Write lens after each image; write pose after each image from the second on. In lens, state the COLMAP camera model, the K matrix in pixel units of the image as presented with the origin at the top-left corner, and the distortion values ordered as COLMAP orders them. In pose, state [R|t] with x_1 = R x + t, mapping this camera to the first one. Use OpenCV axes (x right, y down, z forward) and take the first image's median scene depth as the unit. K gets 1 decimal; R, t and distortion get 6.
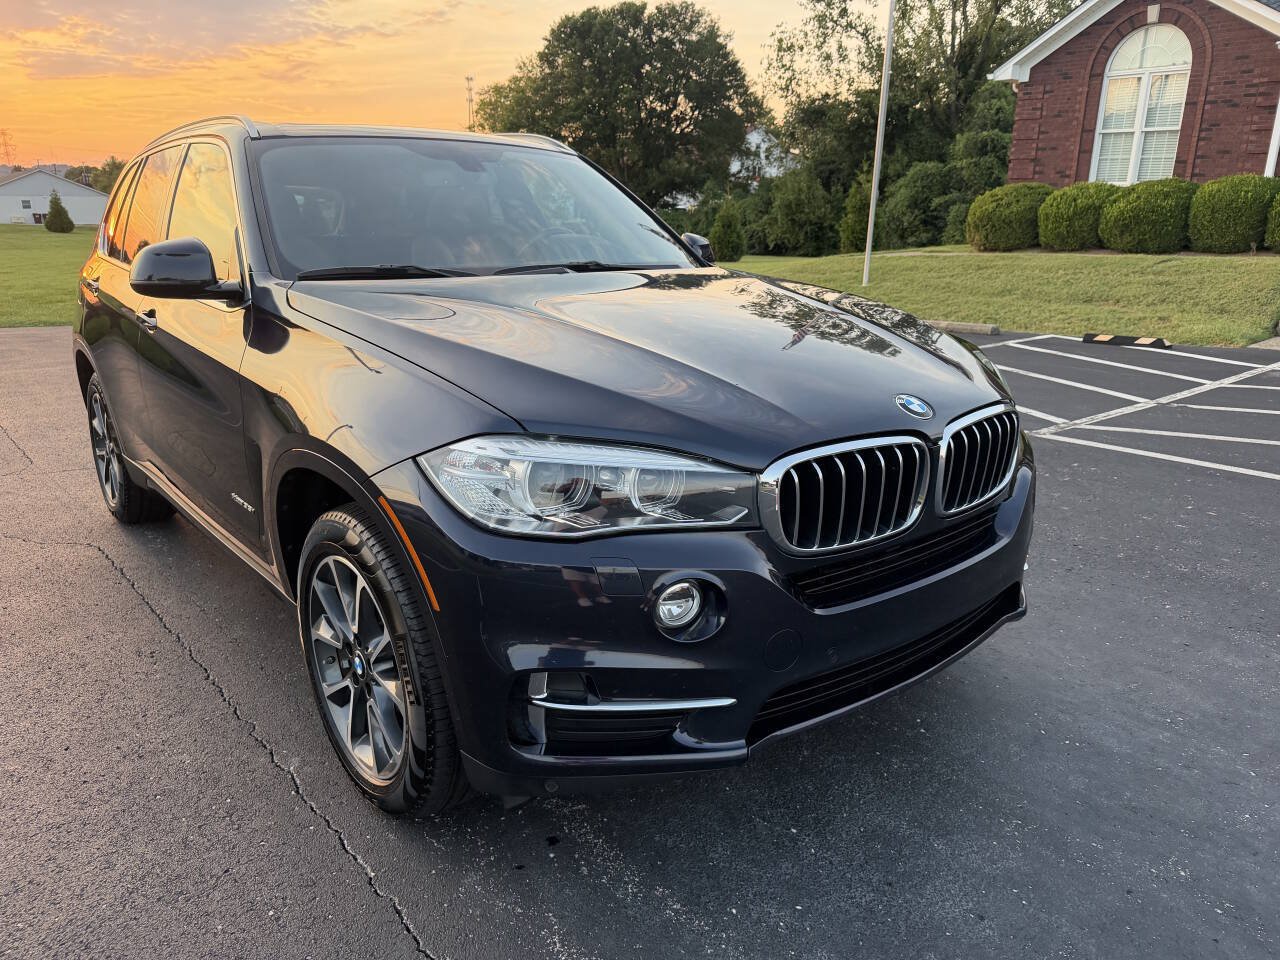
lens RADIAL K [[908.7, 0, 644.9], [0, 908.7, 477.2], [0, 0, 1]] dist [0.004942, -0.016633]
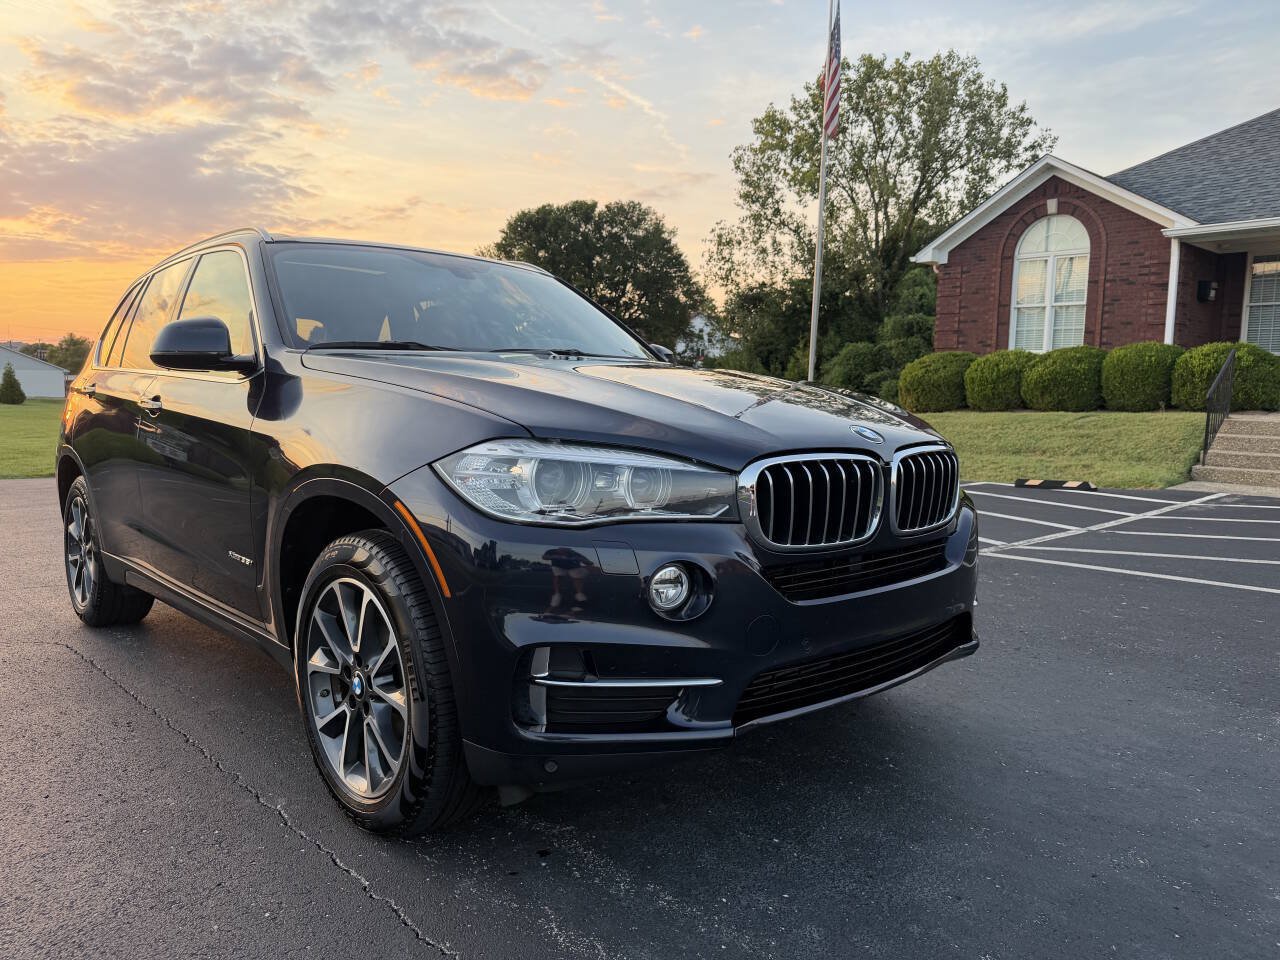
lens RADIAL K [[908.7, 0, 642.7], [0, 908.7, 480.3], [0, 0, 1]] dist [0.004942, -0.016633]
pose [[0.998522, -0.000632, 0.054339, -0.014596], [0.010753, 0.982459, -0.186167, 0.057481], [-0.053268, 0.186476, 0.981014, -0.028807]]
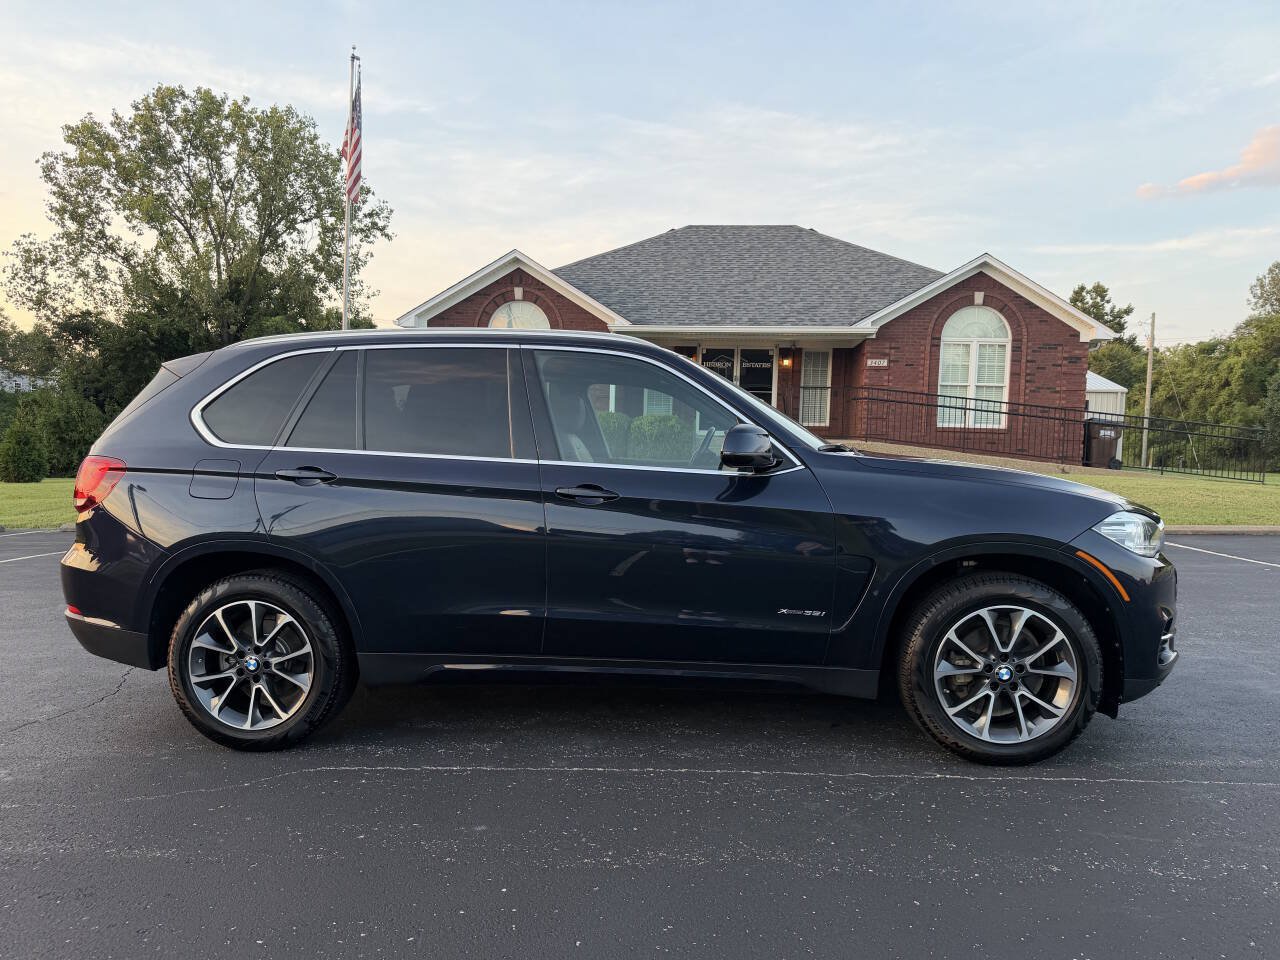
lens RADIAL K [[908.7, 0, 619.0], [0, 908.7, 477.4], [0, 0, 1]] dist [0.004942, -0.016633]
pose [[0.709061, -0.012190, 0.705042, -0.671294], [0.178371, 0.970434, -0.162609, -0.000885], [-0.682214, 0.241058, 0.690272, 0.075013]]
